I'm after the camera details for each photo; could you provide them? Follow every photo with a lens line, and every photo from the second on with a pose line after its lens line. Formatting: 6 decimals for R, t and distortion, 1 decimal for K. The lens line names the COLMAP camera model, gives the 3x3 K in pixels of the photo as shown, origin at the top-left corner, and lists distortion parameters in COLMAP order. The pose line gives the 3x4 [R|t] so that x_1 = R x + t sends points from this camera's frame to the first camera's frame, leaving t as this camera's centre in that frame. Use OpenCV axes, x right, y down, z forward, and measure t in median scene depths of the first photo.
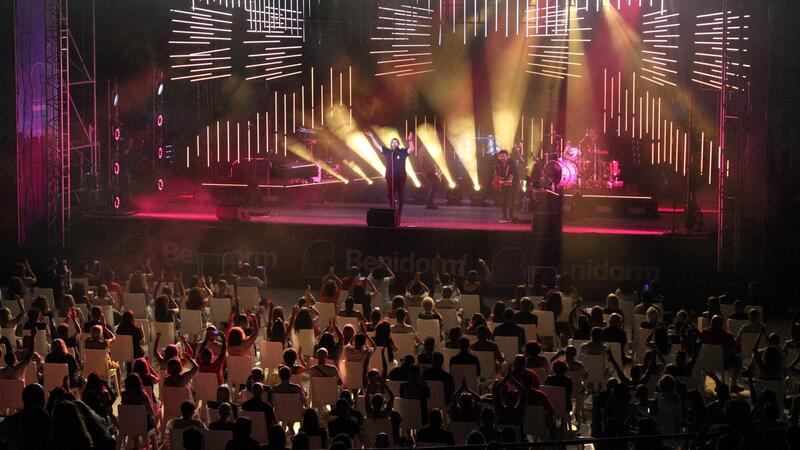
lens RADIAL K [[2309.6, 0, 404.7], [0, 2309.6, 225.5], [0, 0, 1]] dist [-0.300681, 0.000000]
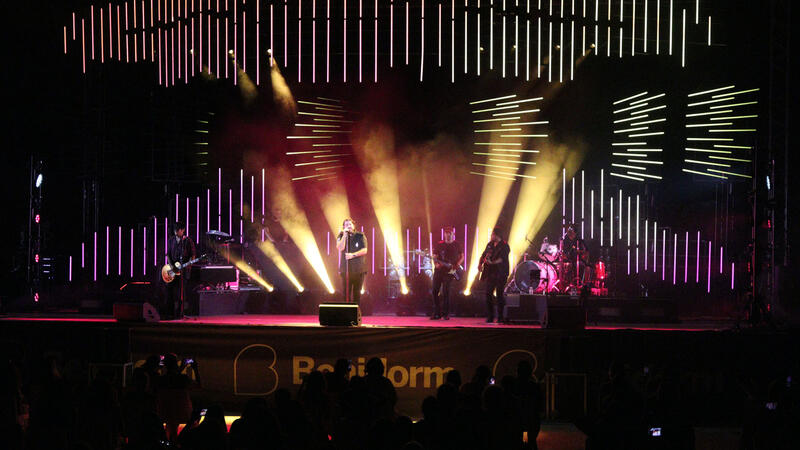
lens RADIAL K [[1631.9, 0, 407.6], [0, 1631.9, 226.7], [0, 0, 1]] dist [-0.030156, 0.000000]
pose [[0.991972, 0.012554, 0.125834, -0.049816], [0.004051, 0.991395, -0.130842, 0.034716], [-0.126394, 0.130301, 0.983385, 0.421868]]
